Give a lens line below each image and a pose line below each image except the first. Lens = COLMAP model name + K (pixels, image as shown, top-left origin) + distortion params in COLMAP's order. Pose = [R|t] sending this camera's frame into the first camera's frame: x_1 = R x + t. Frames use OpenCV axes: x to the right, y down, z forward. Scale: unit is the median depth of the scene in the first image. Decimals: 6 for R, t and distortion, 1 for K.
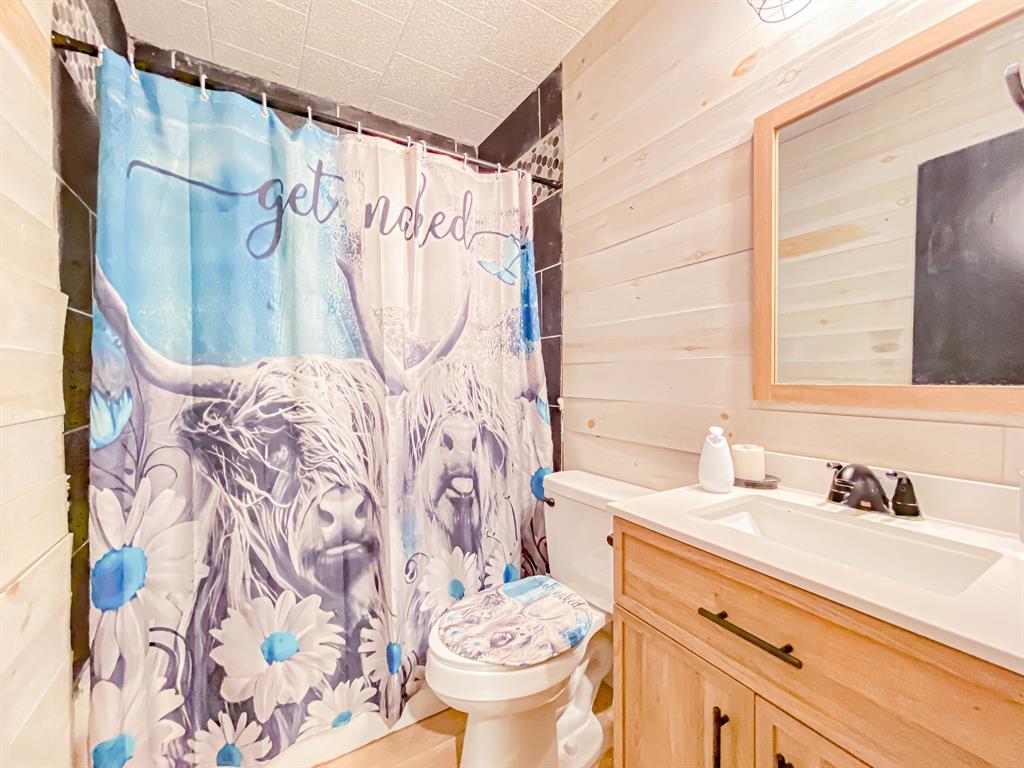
lens RADIAL K [[417.9, 0, 511.2], [0, 417.9, 379.4], [0, 0, 1]] dist [0.006959, -0.000189]
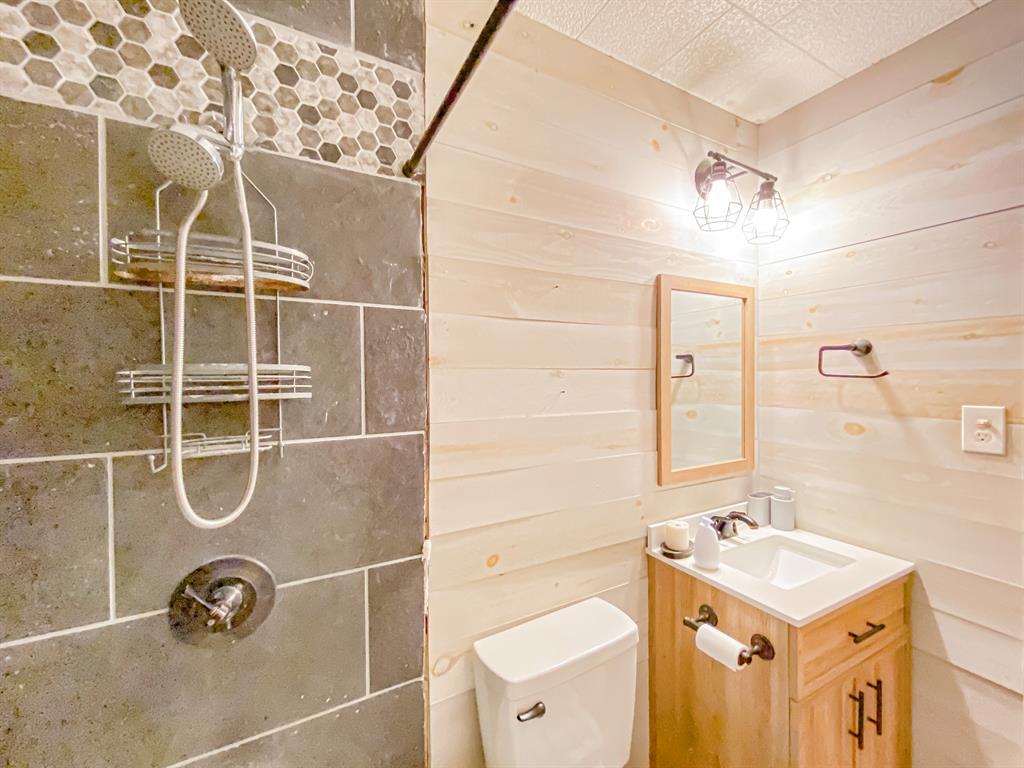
lens RADIAL K [[417.9, 0, 510.7], [0, 417.9, 382.7], [0, 0, 1]] dist [0.006959, -0.000189]
pose [[0.054671, -0.000308, 0.998504, -0.469195], [0.025077, 0.999685, -0.001064, -0.176023], [-0.998189, 0.025098, 0.054662, 0.865928]]
